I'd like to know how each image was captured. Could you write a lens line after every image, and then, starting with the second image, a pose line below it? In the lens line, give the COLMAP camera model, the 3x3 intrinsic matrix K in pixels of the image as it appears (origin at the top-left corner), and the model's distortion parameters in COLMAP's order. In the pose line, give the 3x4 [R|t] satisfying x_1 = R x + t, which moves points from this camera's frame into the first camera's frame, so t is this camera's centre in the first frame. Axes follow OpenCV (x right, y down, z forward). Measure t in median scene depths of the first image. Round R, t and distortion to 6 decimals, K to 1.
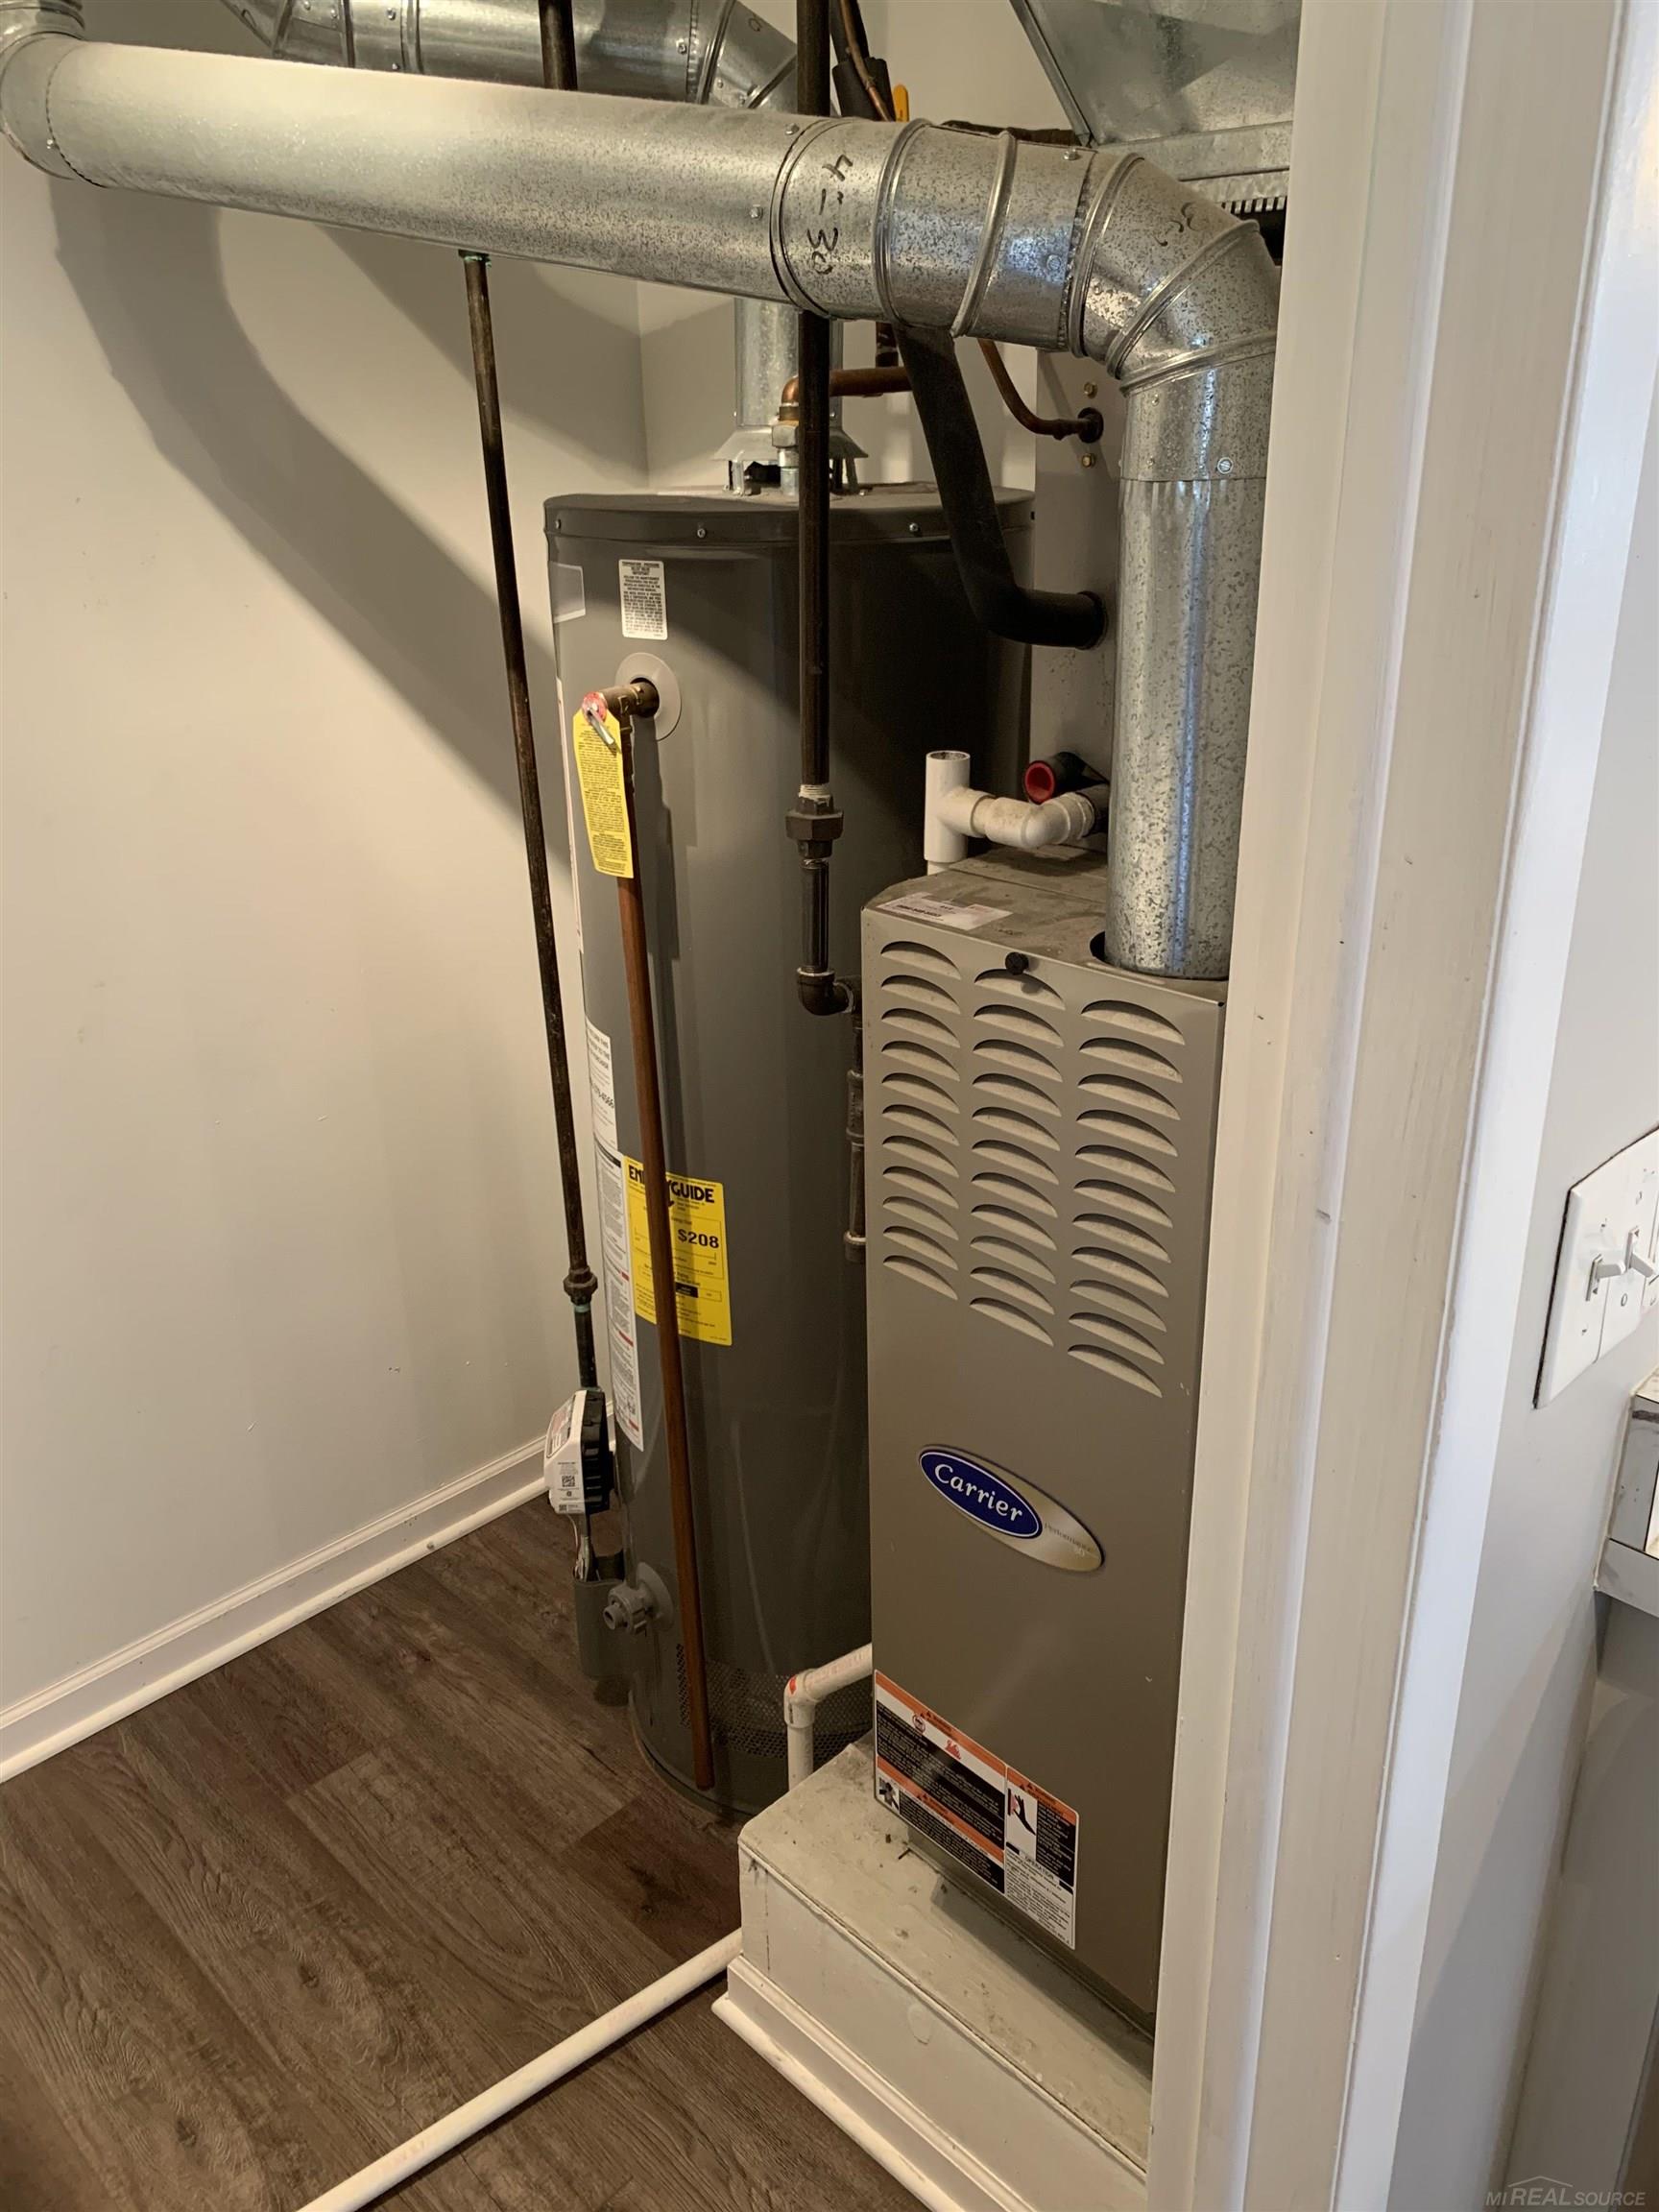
lens RADIAL K [[1677.3, 0, 843.7], [0, 1677.3, 1034.3], [0, 0, 1]] dist [0.050045, -0.052044]
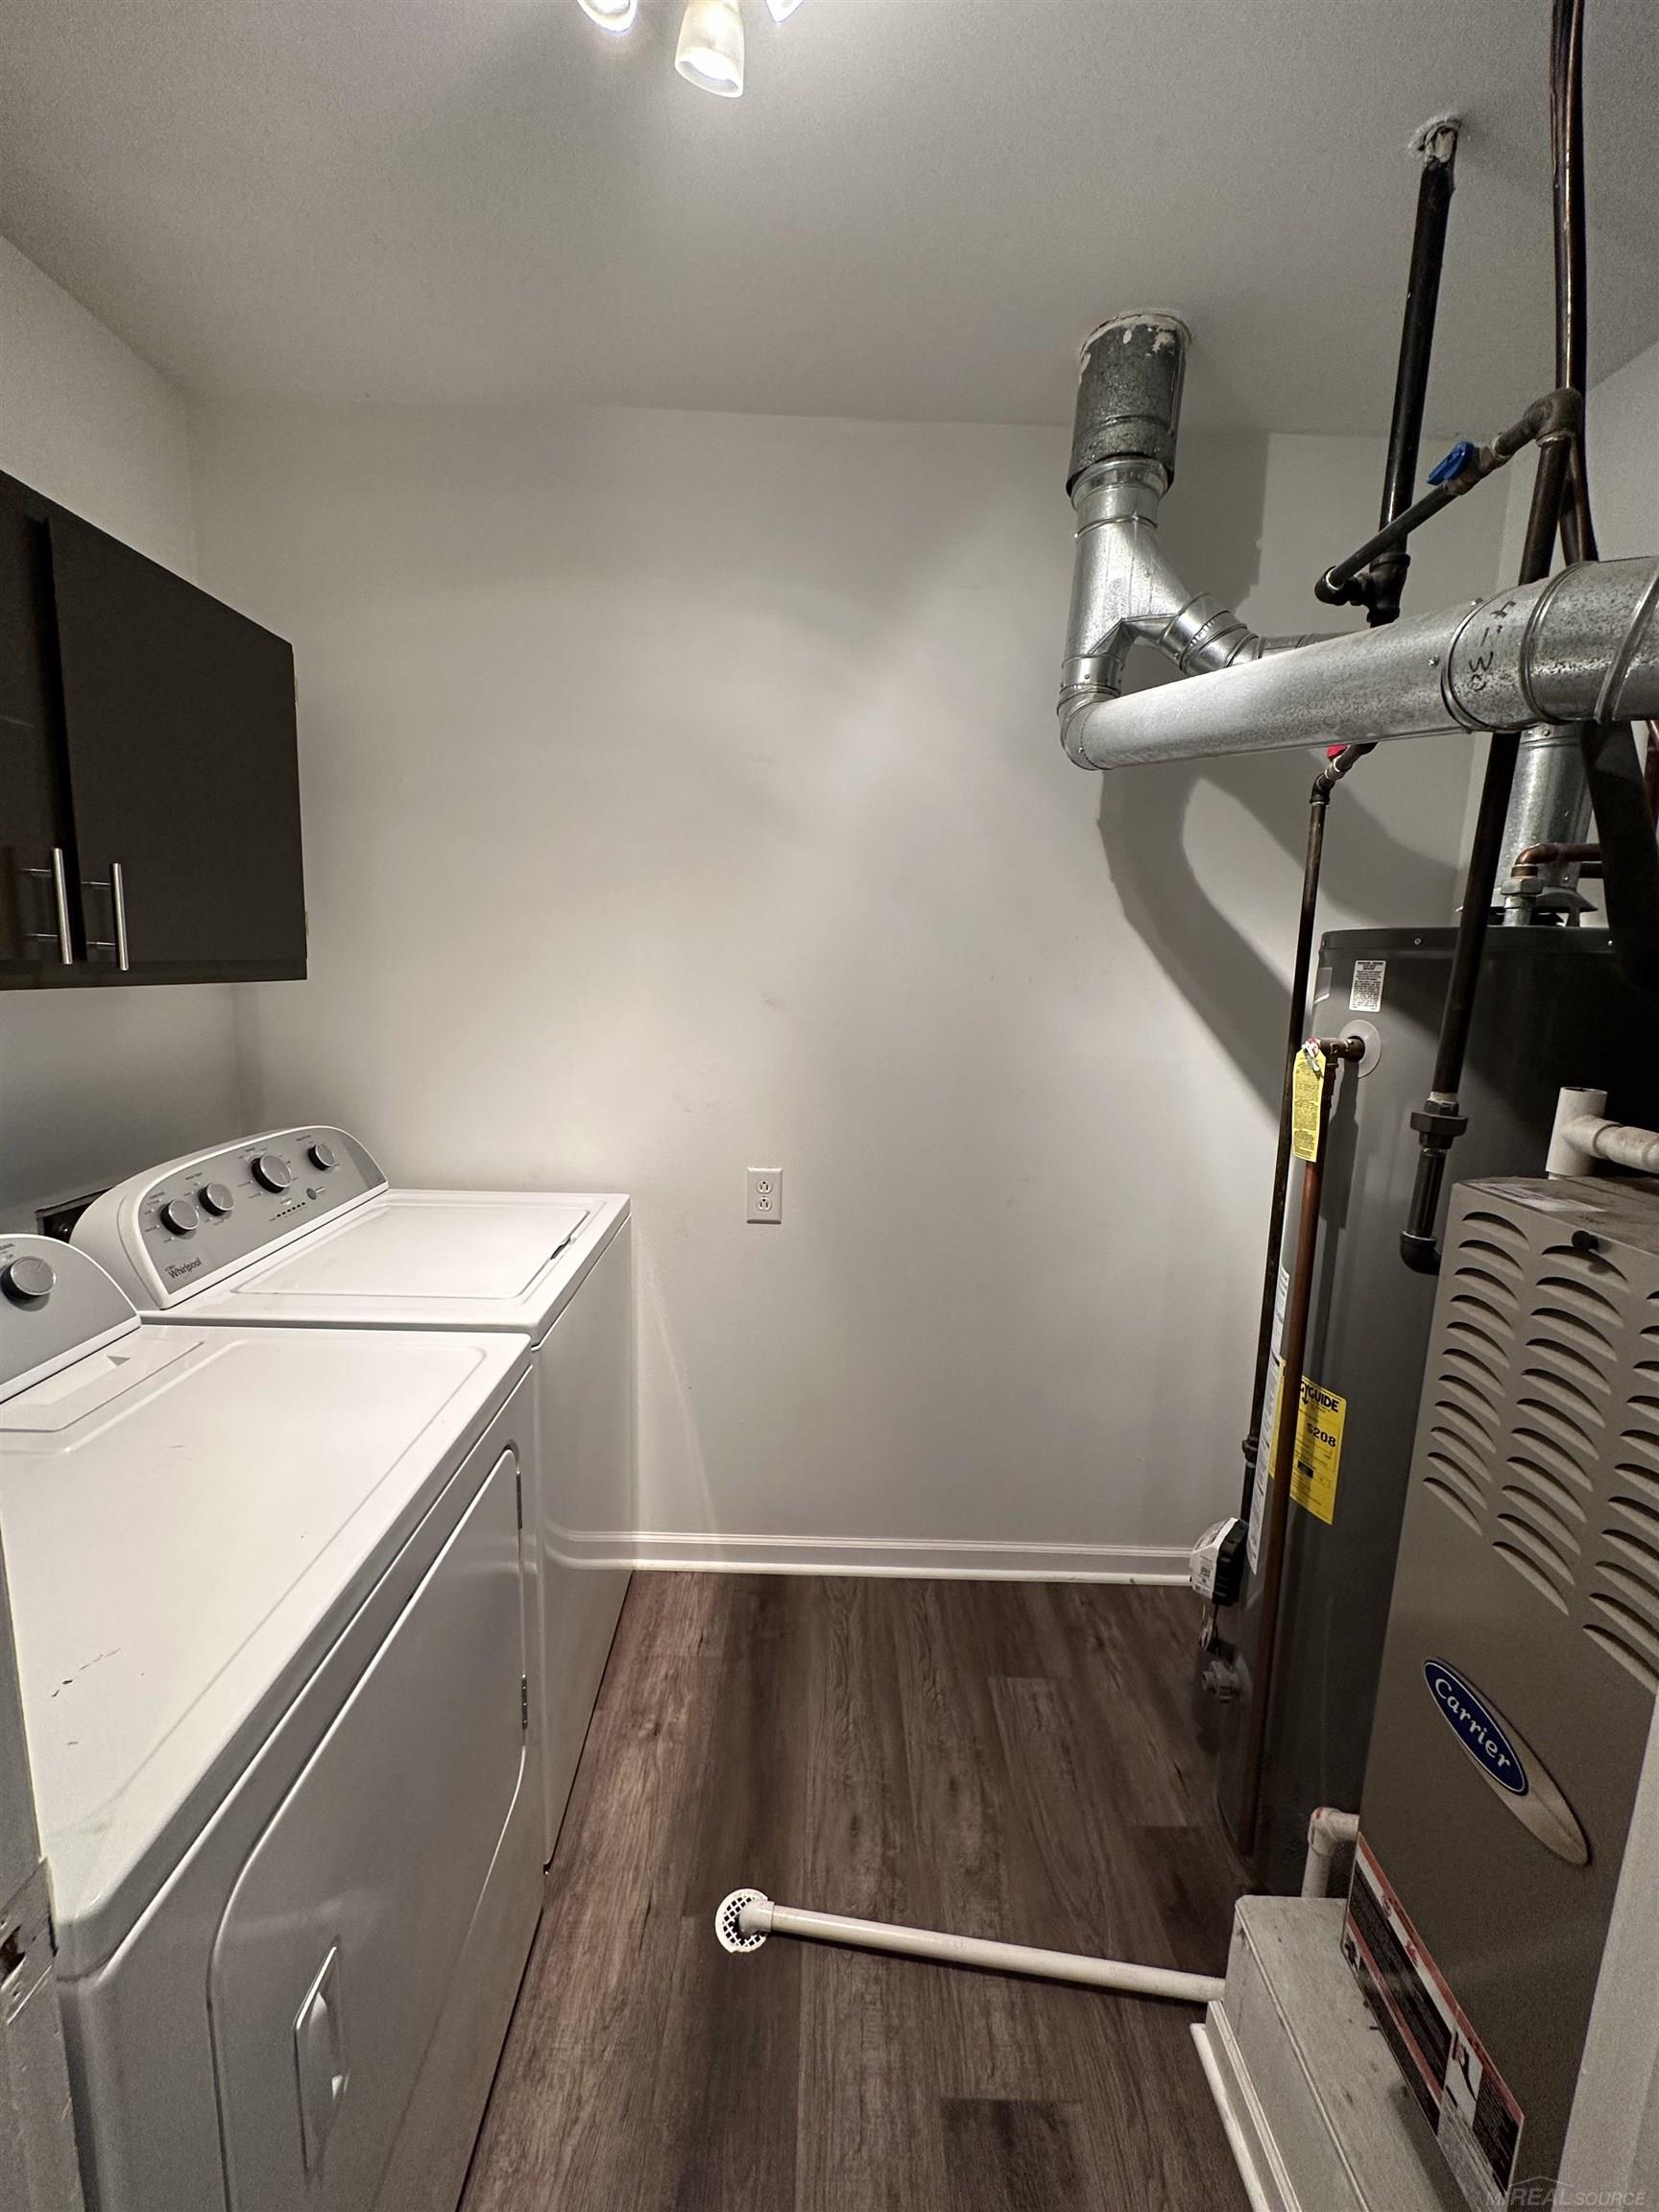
lens RADIAL K [[879.6, 0, 837.7], [0, 879.6, 1090.1], [0, 0, 1]] dist [0.000296, 0.000846]
pose [[0.711728, 0.143358, -0.687672, 0.093341], [-0.289279, 0.951906, -0.100956, 0.043216], [0.640126, 0.270782, 0.718969, 0.158791]]
